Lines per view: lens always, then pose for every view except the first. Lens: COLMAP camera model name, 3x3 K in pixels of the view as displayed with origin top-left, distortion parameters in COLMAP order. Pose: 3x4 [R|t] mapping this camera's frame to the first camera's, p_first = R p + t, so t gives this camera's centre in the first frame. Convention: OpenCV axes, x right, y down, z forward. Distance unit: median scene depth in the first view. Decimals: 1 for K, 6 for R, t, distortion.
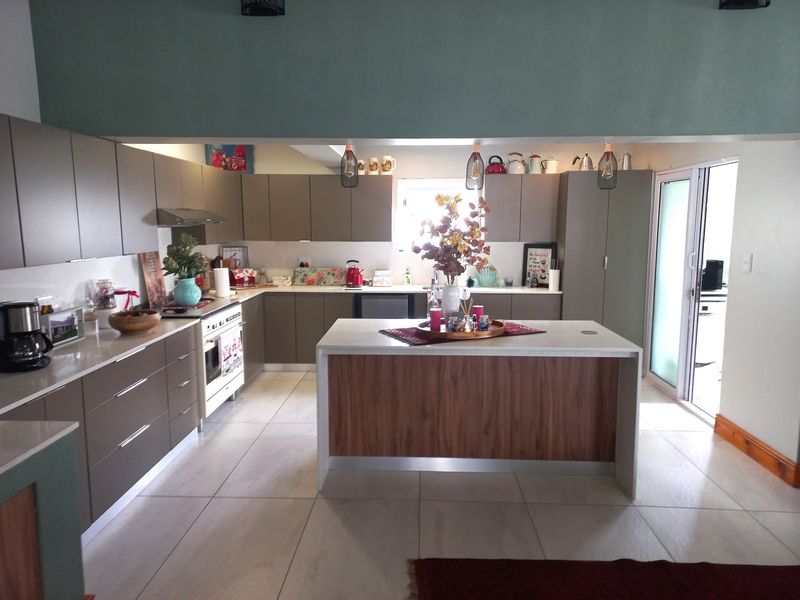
lens RADIAL K [[570.8, 0, 400.0], [0, 570.8, 300.0], [0, 0, 1]] dist [0.099021, -0.110382]
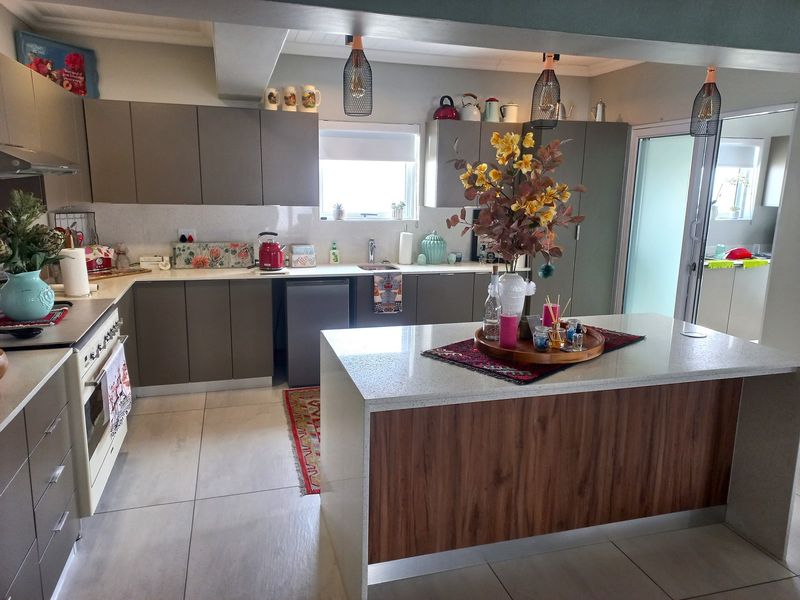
lens RADIAL K [[570.8, 0, 400.0], [0, 570.8, 300.0], [0, 0, 1]] dist [0.099021, -0.110382]
pose [[0.947095, -0.047878, 0.317361, -0.157749], [0.027732, 0.997320, 0.067699, -0.029137], [-0.319752, -0.055316, 0.945885, 0.265027]]
